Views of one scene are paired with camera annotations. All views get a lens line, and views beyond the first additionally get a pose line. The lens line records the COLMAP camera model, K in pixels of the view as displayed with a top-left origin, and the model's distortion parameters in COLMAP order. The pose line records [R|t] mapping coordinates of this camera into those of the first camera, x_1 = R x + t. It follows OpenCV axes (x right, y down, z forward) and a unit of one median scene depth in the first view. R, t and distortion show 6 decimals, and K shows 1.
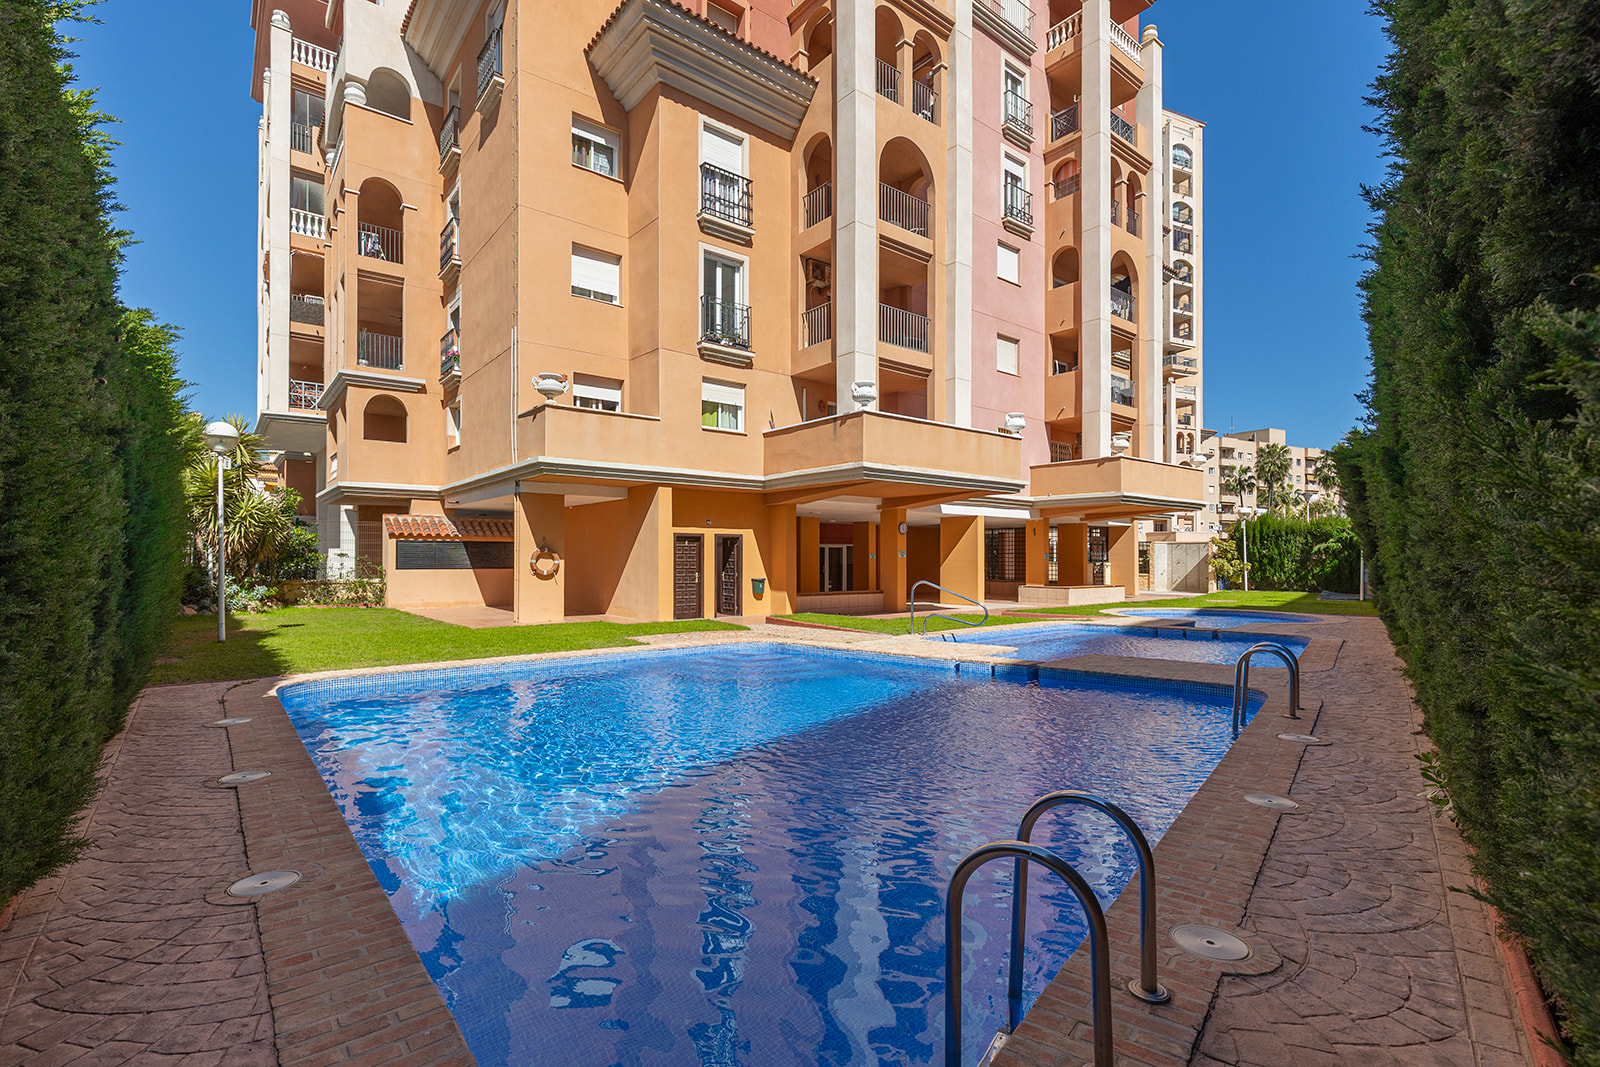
lens RADIAL K [[723.5, 0, 782.0], [0, 723.5, 546.4], [0, 0, 1]] dist [0.005445, -0.000818]
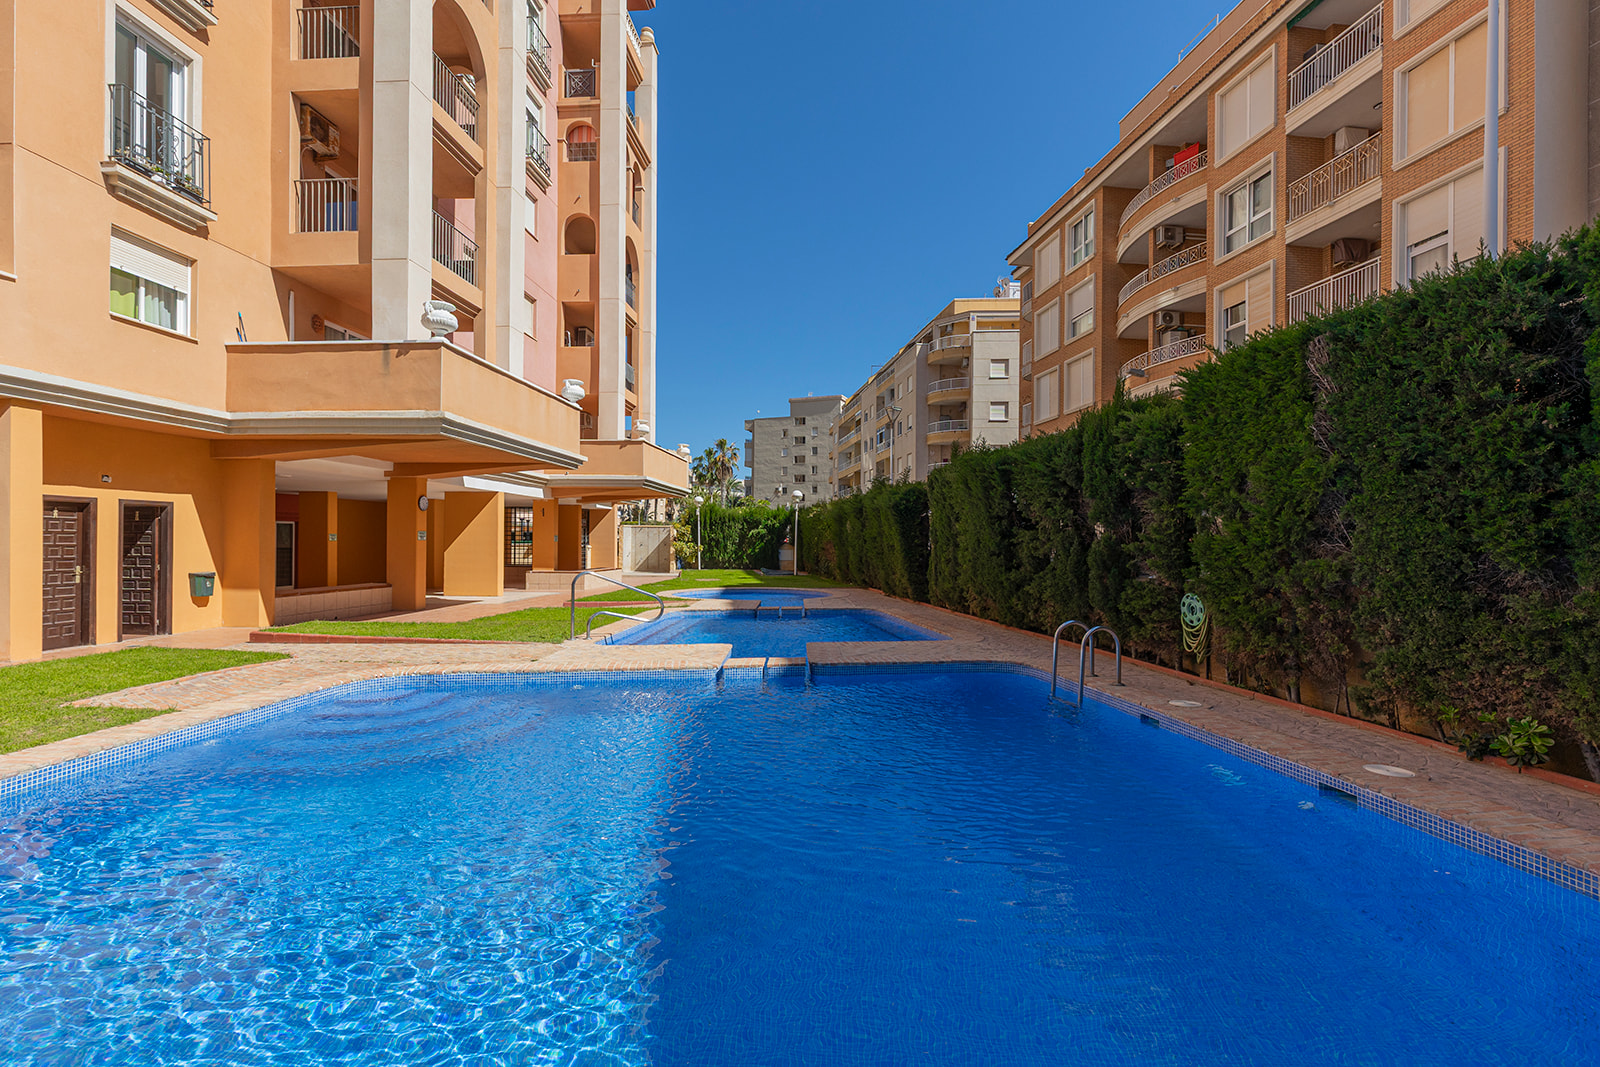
lens RADIAL K [[723.5, 0, 805.1], [0, 723.5, 534.8], [0, 0, 1]] dist [0.005445, -0.000818]
pose [[0.674515, 0.008770, 0.738209, -0.147646], [-0.015890, 0.999870, 0.002640, 0.001186], [-0.738090, -0.013511, 0.674567, 0.182185]]
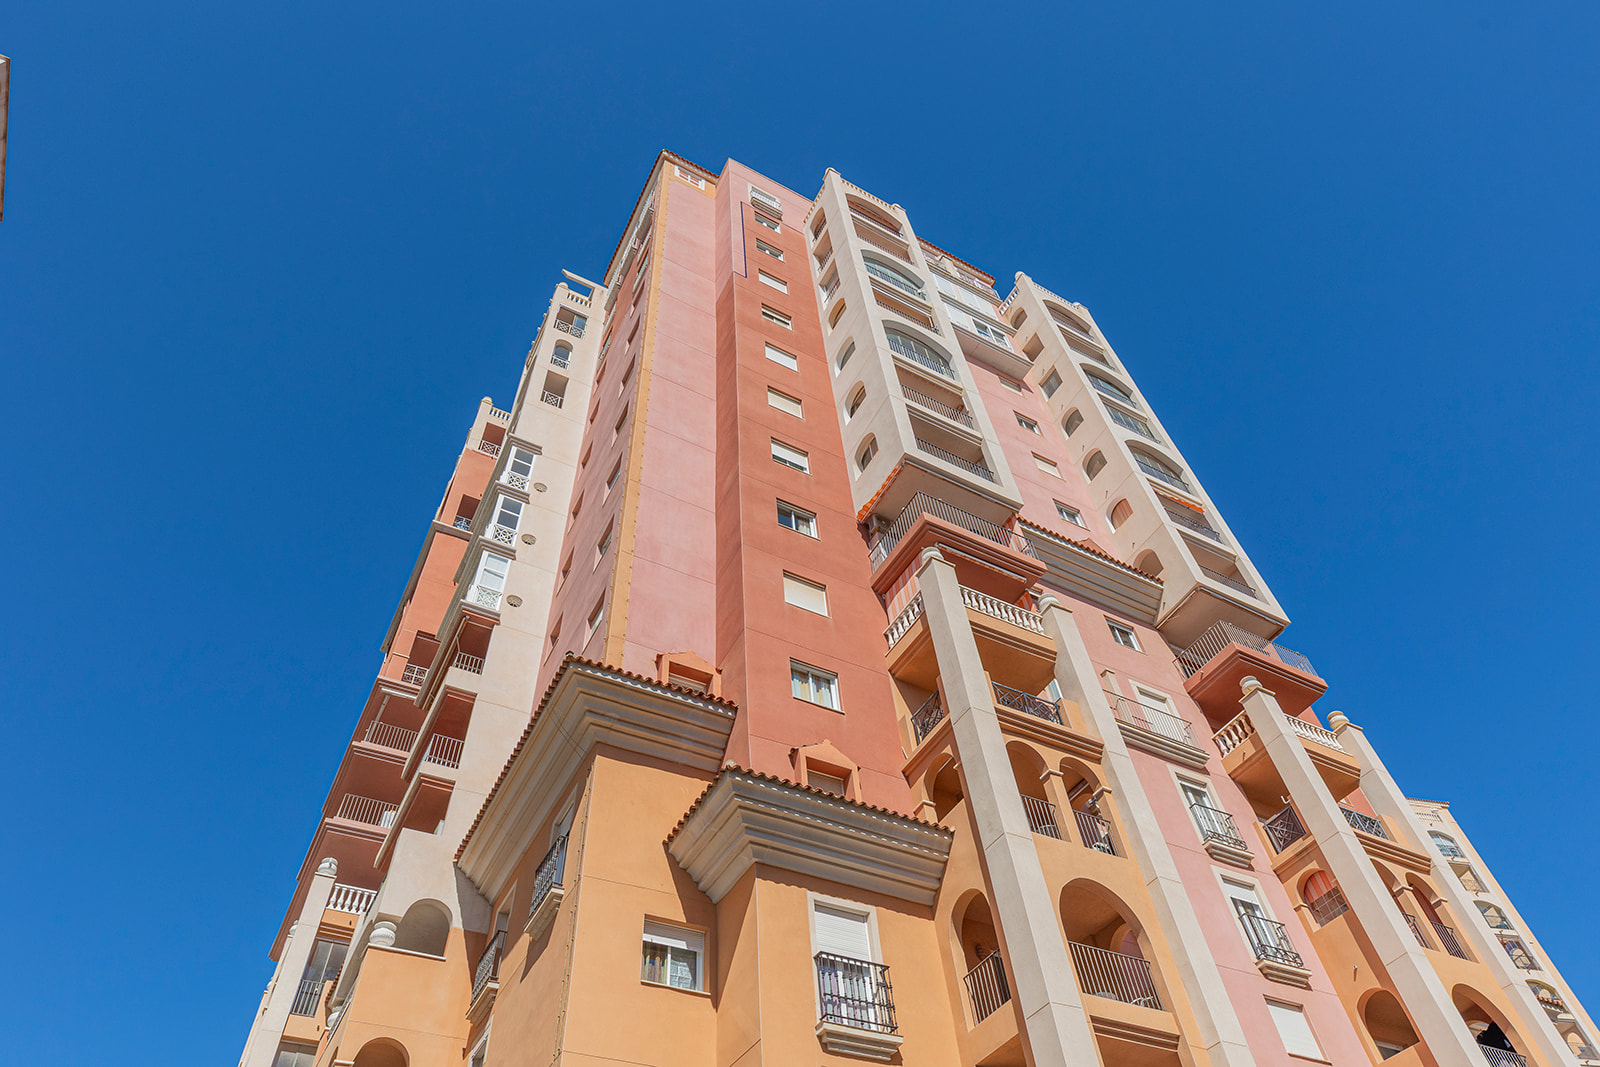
lens RADIAL K [[986.0, 0, 805.5], [0, 986.0, 533.0], [0, 0, 1]] dist [0.005774, -0.007042]
pose [[0.985037, -0.167247, -0.041600, -0.009192], [0.074783, 0.632262, -0.771137, -0.031805], [0.155272, 0.756488, 0.635309, 0.049553]]
